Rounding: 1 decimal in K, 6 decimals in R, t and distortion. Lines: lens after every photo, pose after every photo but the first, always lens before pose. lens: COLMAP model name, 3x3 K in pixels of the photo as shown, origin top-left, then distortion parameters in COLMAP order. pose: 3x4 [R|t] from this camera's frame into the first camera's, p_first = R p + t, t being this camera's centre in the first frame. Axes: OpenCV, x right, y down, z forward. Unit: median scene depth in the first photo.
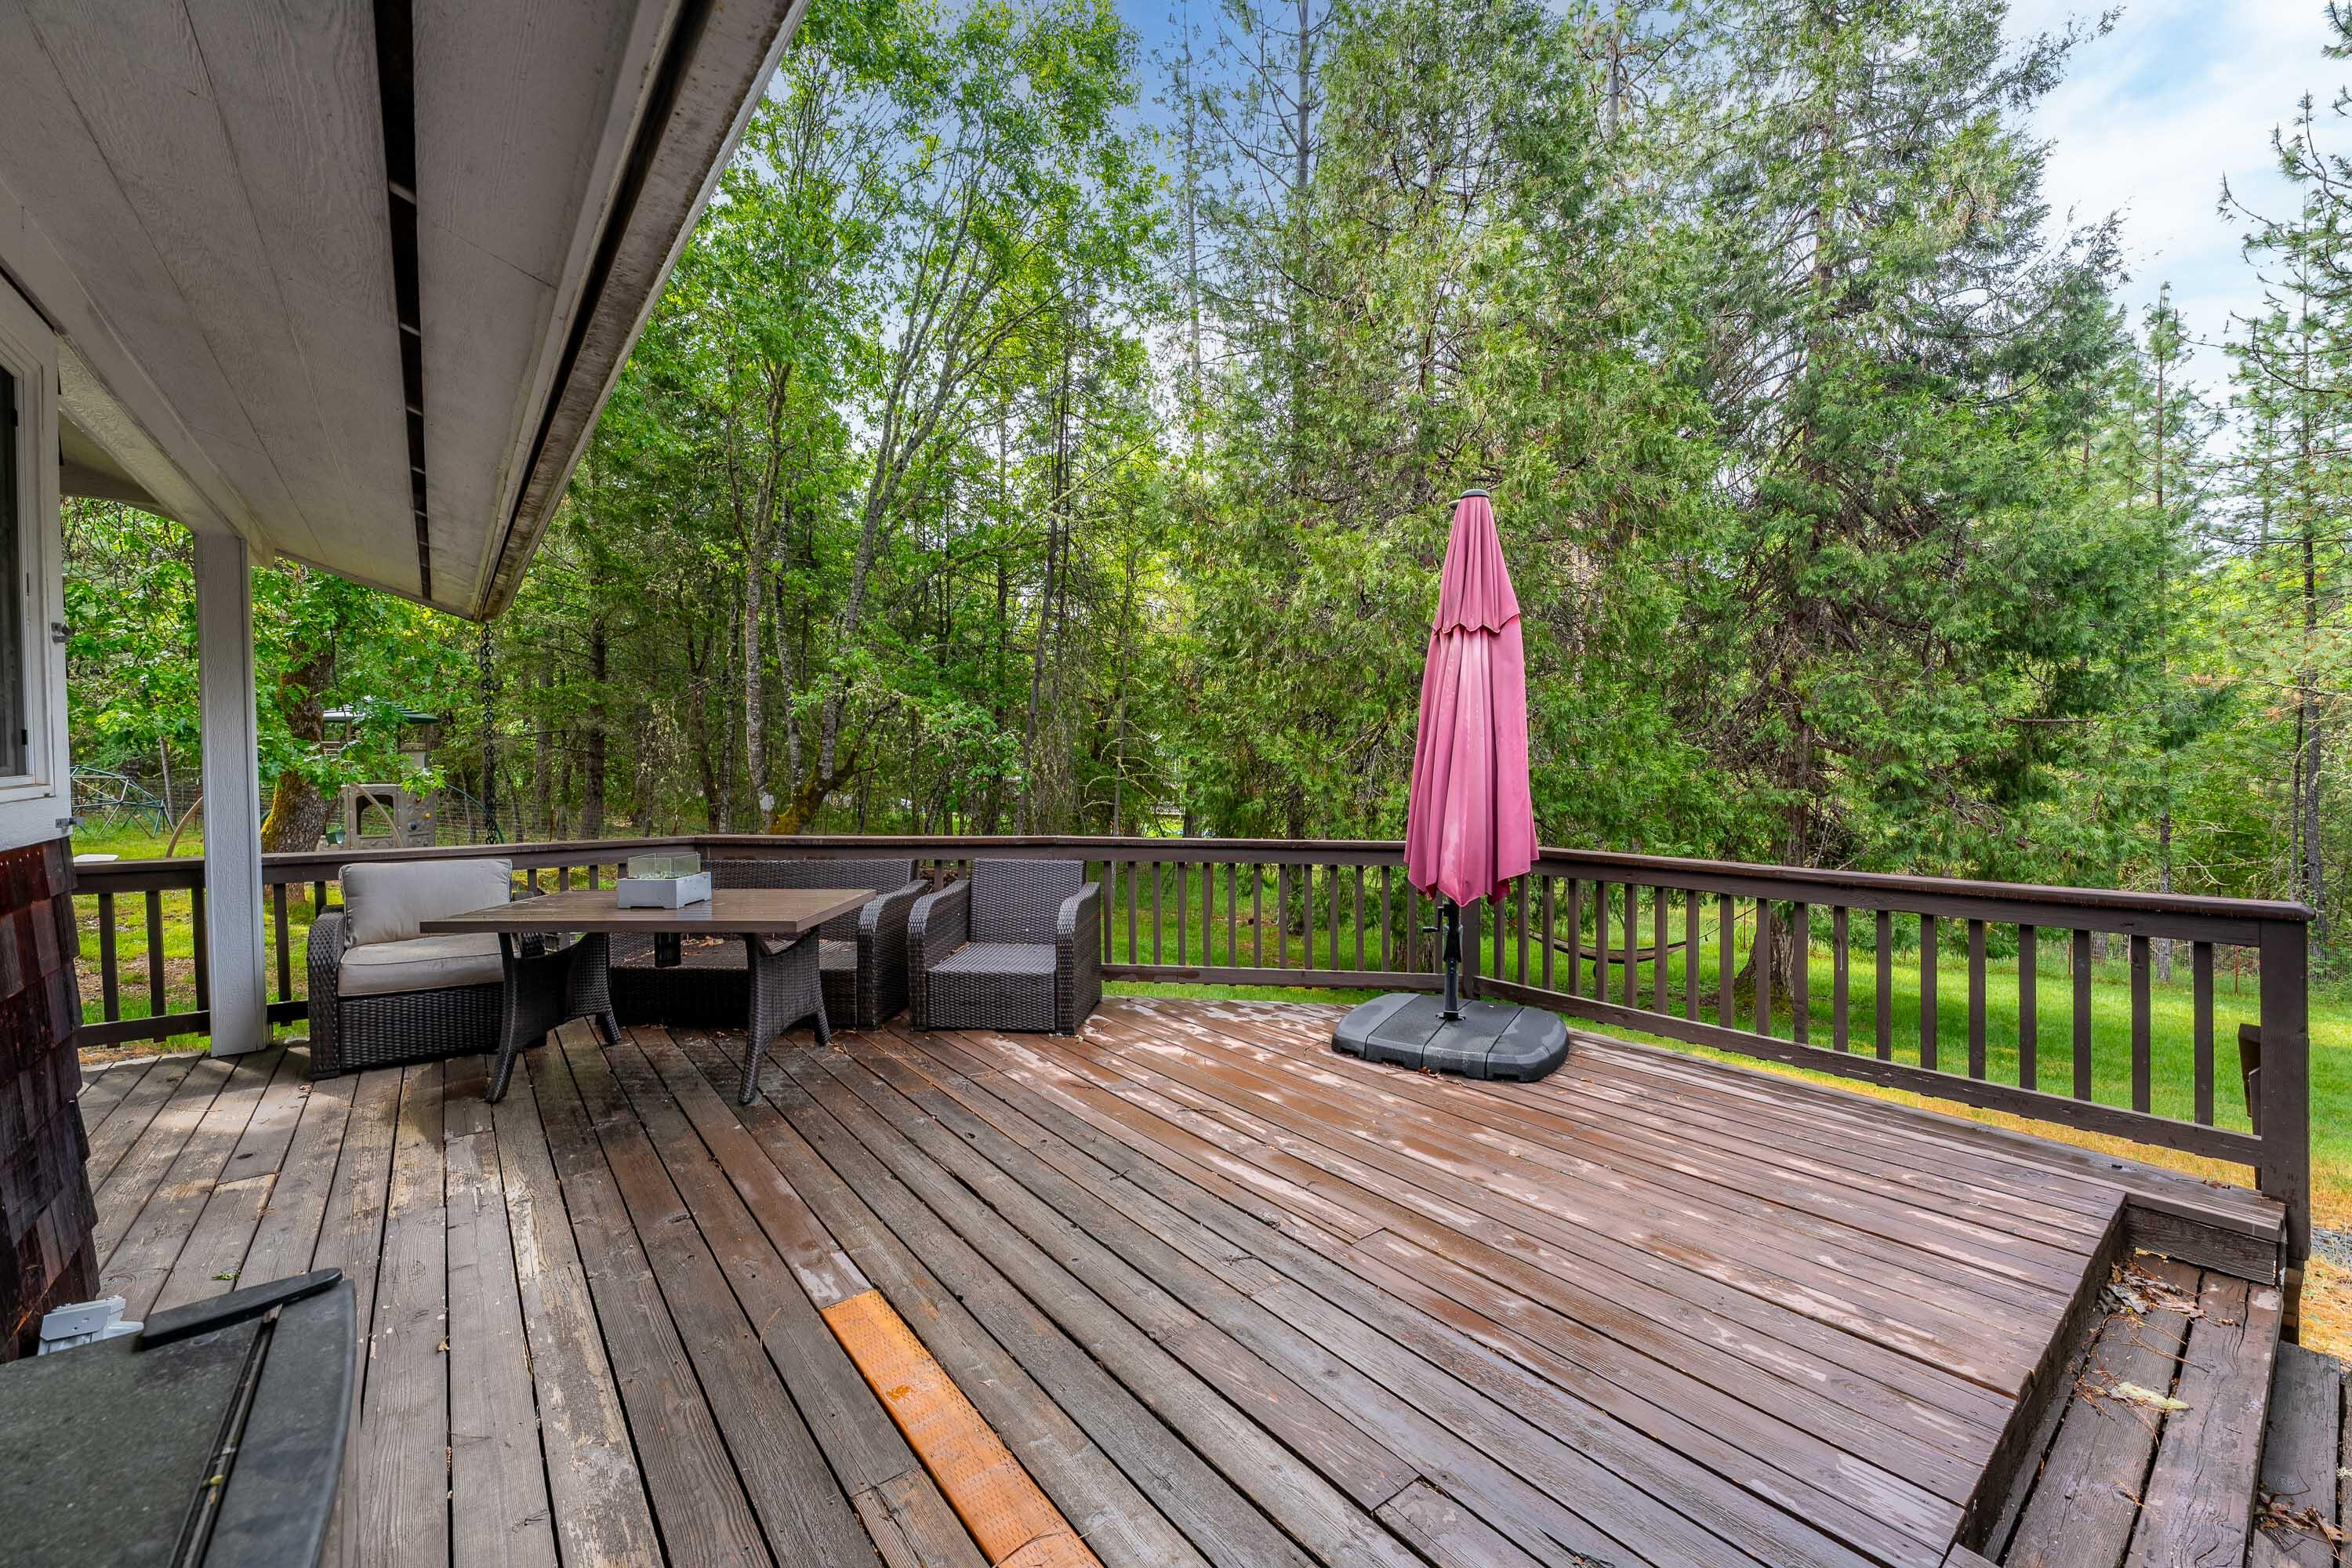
lens RADIAL K [[939.9, 0, 1177.5], [0, 939.9, 773.5], [0, 0, 1]] dist [-0.002029, -0.000135]
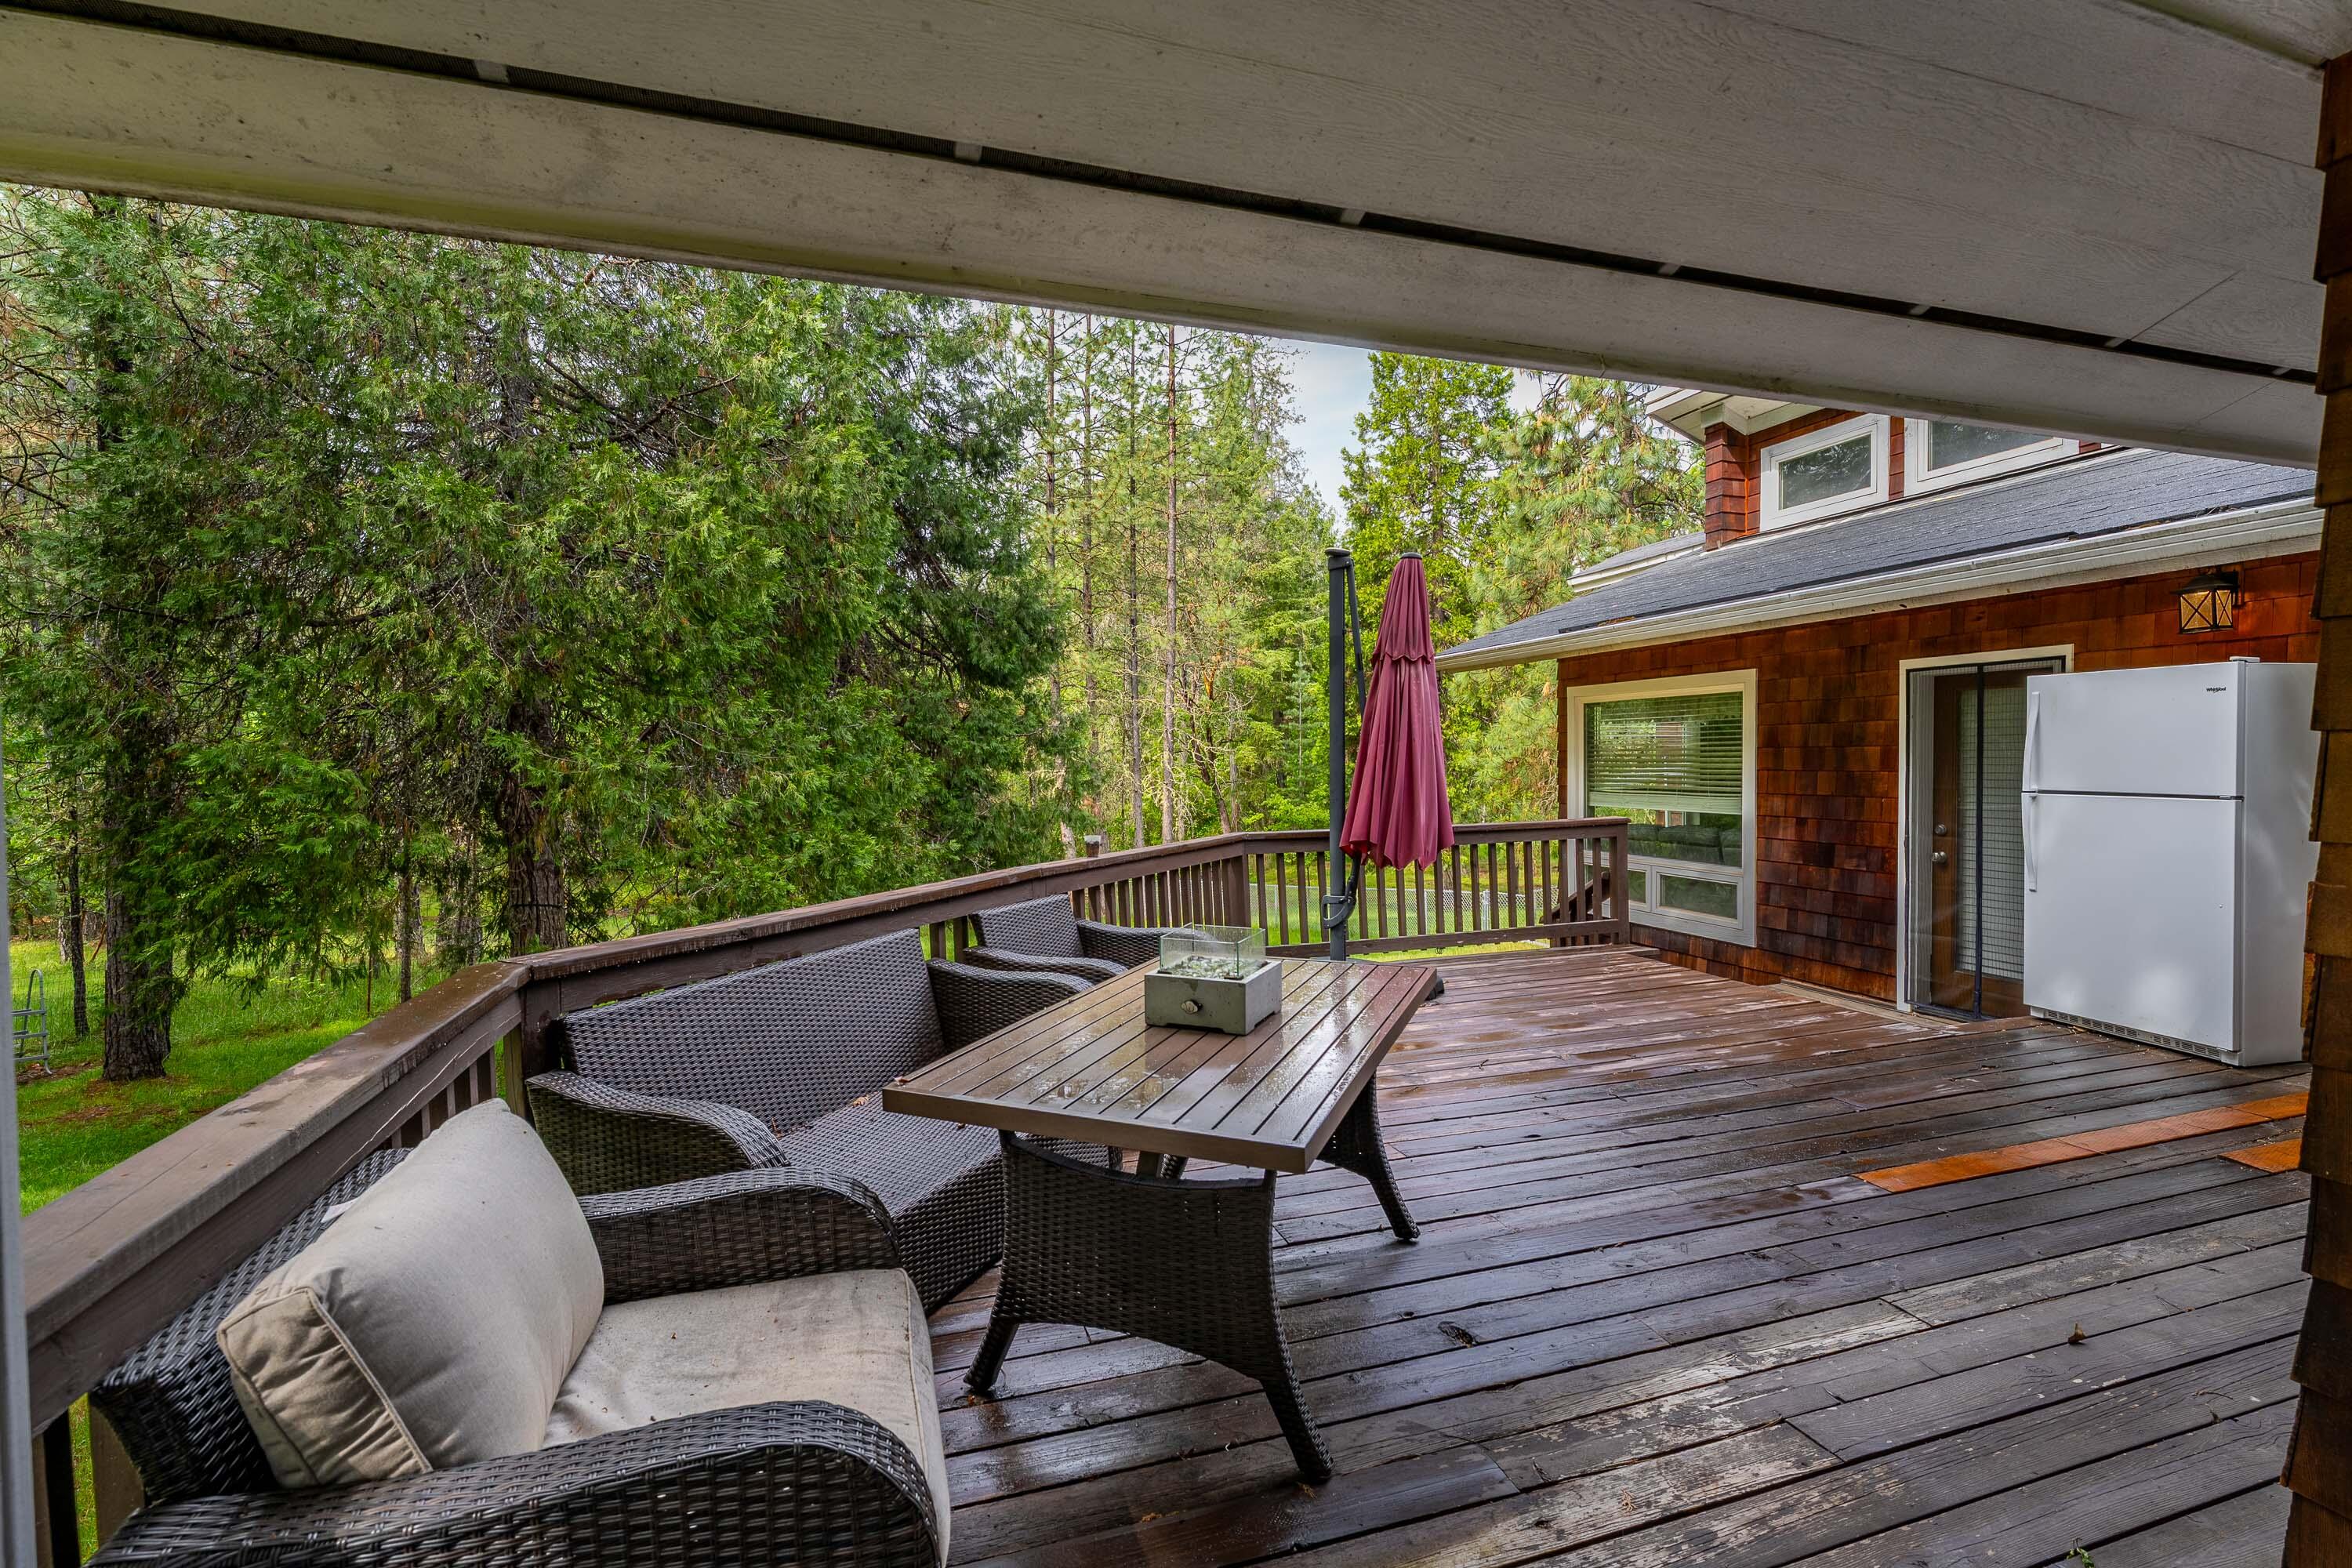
lens RADIAL K [[1035.2, 0, 1173.1], [0, 1035.2, 786.8], [0, 0, 1]] dist [-0.002924, 0.000285]
pose [[0.347380, -0.029585, 0.937258, -0.411832], [0.030242, 0.999336, 0.020335, -0.005385], [-0.937237, 0.021280, 0.348044, 0.291417]]
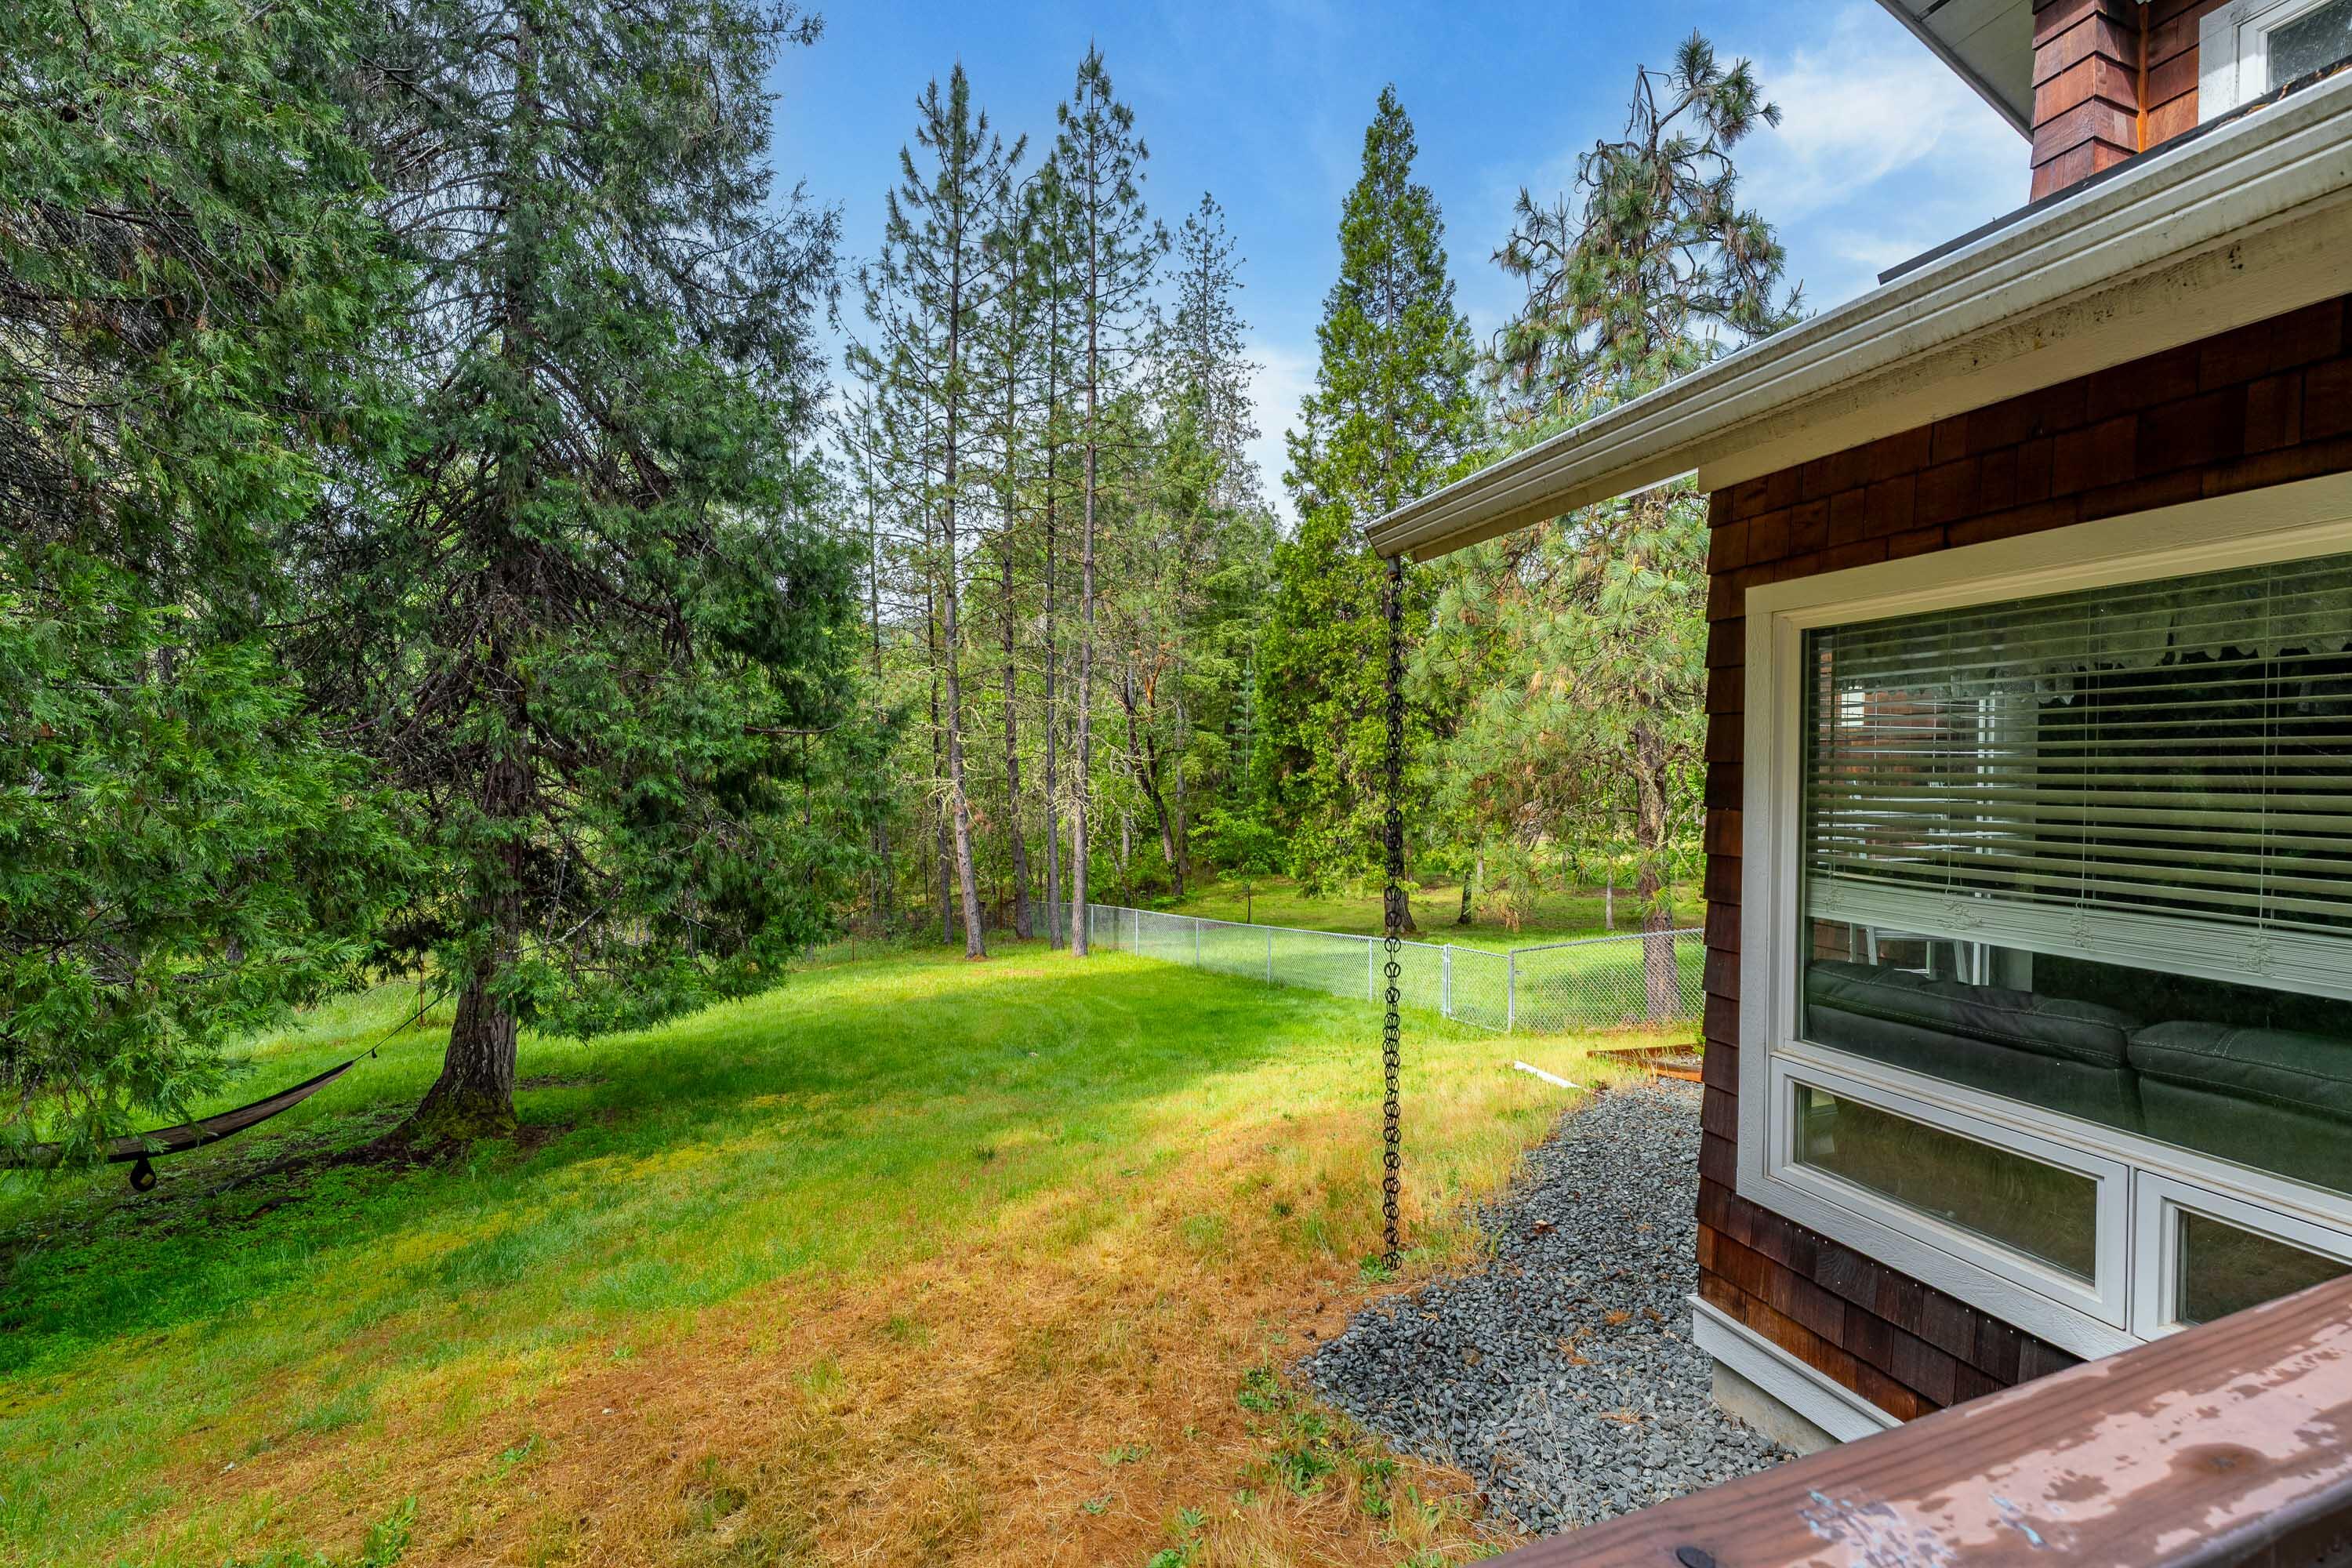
lens RADIAL K [[939.9, 0, 1168.2], [0, 939.9, 785.4], [0, 0, 1]] dist [-0.002029, -0.000135]
pose [[0.327646, -0.016083, 0.944664, 0.179039], [0.015326, 0.999814, 0.011707, -0.007115], [-0.944676, 0.010642, 0.327831, 0.353250]]
